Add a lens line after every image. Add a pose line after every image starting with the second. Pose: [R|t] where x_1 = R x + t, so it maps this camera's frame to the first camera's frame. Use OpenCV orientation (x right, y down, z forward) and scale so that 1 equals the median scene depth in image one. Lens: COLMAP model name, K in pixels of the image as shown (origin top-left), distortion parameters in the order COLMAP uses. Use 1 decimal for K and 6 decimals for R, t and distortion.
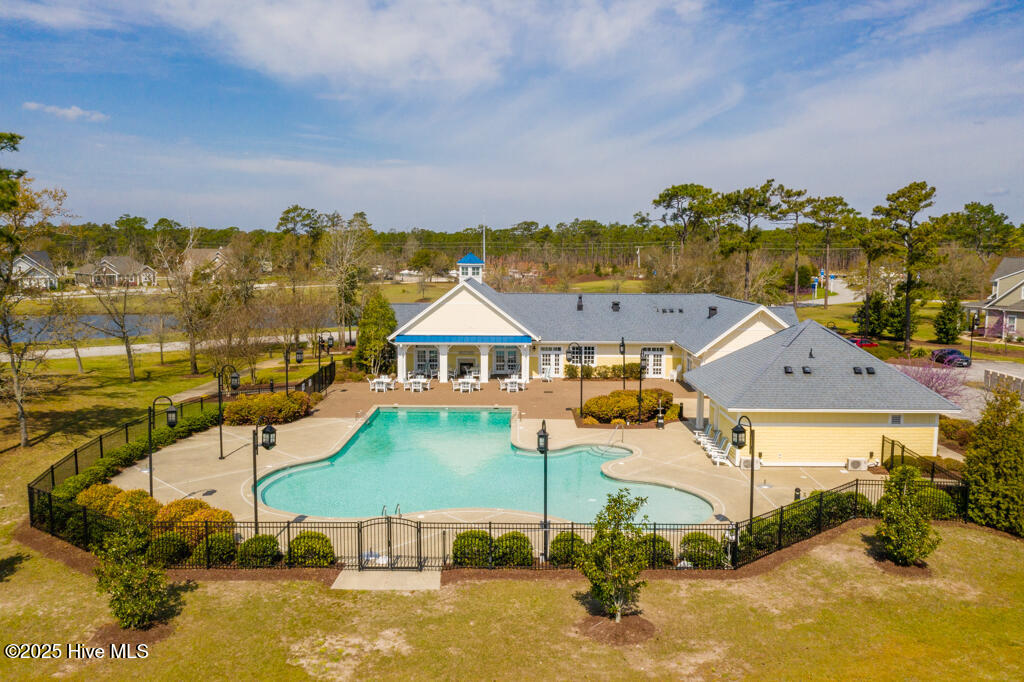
lens RADIAL K [[833.2, 0, 512.0], [0, 833.2, 341.0], [0, 0, 1]] dist [0.286138, 0.001741]
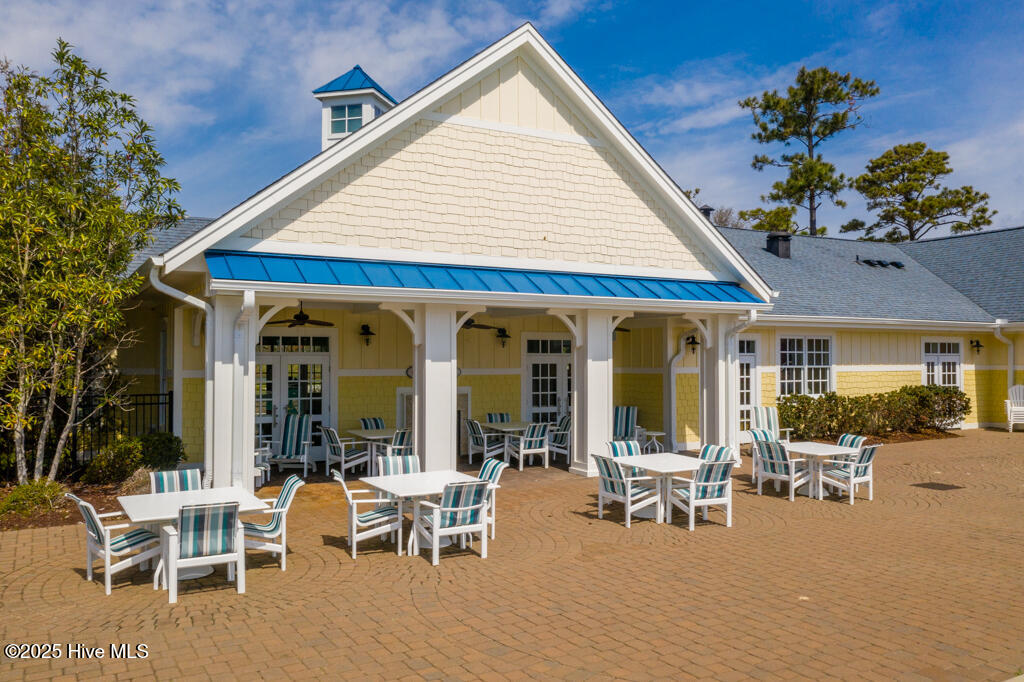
lens RADIAL K [[790.0, 0, 512.0], [0, 790.0, 341.0], [0, 0, 1]] dist [-0.002511, 0.003731]
pose [[0.850497, 0.015410, 0.525753, -0.169168], [0.074998, 0.985804, -0.150216, 0.044267], [-0.520605, 0.167189, 0.837268, 0.805527]]
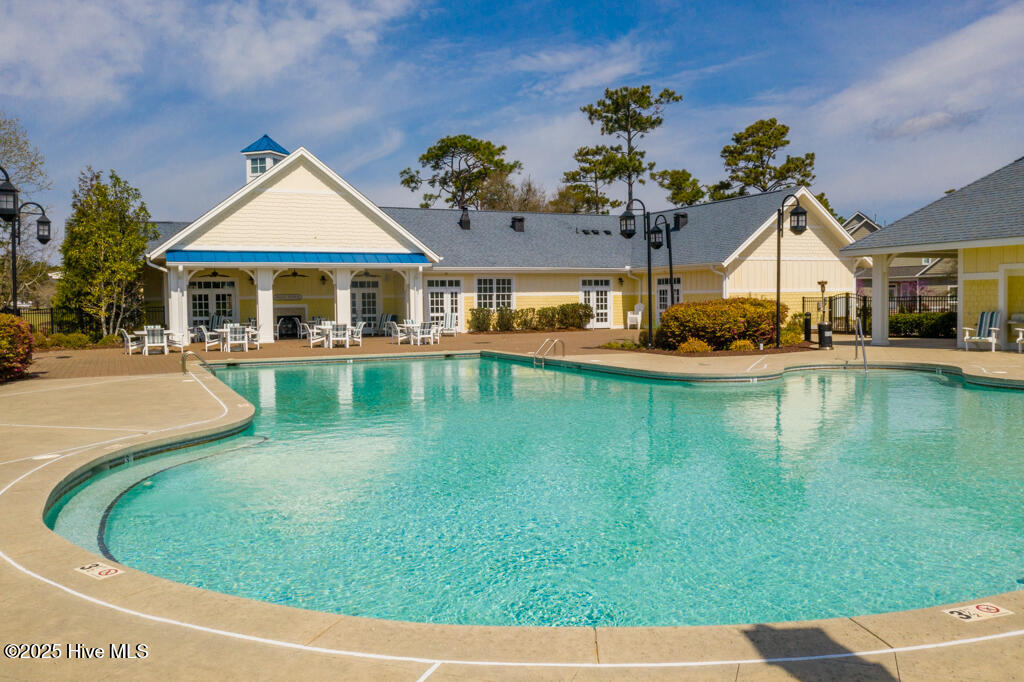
lens RADIAL K [[847.8, 0, 527.9], [0, 847.8, 340.0], [0, 0, 1]] dist [-0.006061, 0.011667]
pose [[0.891958, -0.027502, 0.451281, -0.172288], [0.074222, 0.993513, -0.086154, 0.105405], [-0.445984, 0.110341, 0.888214, 0.447274]]
